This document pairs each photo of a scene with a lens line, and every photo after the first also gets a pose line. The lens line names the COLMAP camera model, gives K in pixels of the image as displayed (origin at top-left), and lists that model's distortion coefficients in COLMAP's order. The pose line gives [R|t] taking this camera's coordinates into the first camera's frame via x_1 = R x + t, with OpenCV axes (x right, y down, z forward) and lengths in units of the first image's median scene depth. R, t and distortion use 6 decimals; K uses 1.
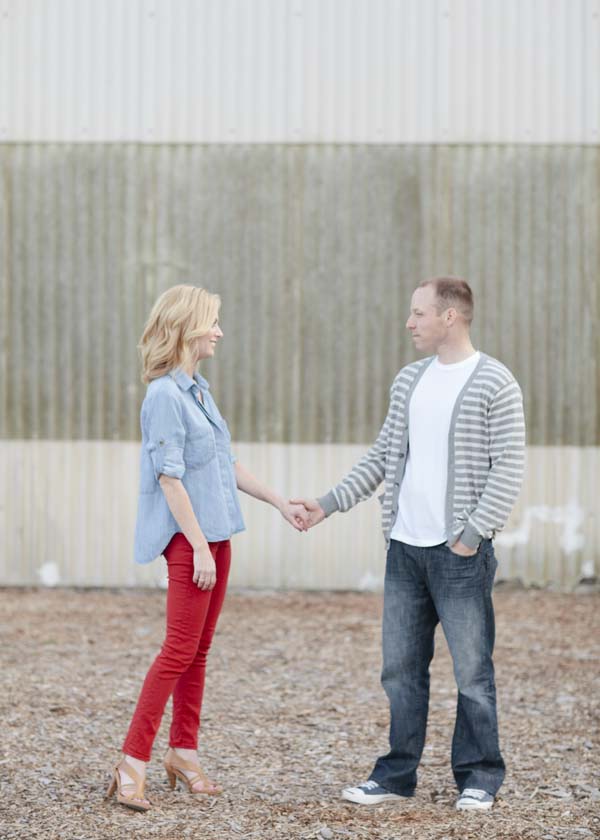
lens RADIAL K [[3036.2, 0, 297.7], [0, 3036.2, 419.0], [0, 0, 1]] dist [0.084561, 0.000000]
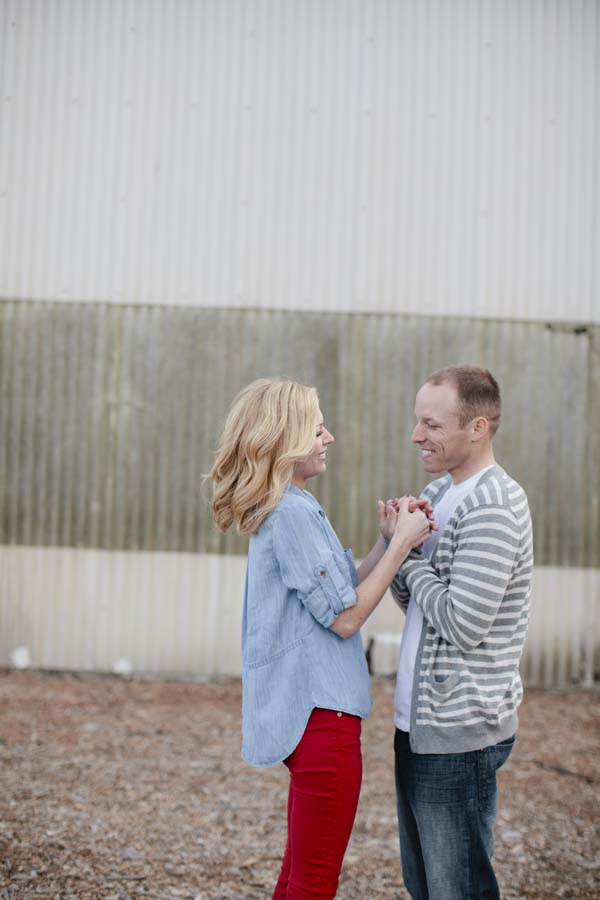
lens RADIAL K [[1686.2, 0, 300.7], [0, 1686.2, 450.9], [0, 0, 1]] dist [-0.077951, 0.000000]
pose [[0.998137, 0.032842, 0.051421, -0.008262], [-0.030508, 0.998497, -0.045524, -0.003725], [-0.052839, 0.043871, 0.997639, 0.328467]]
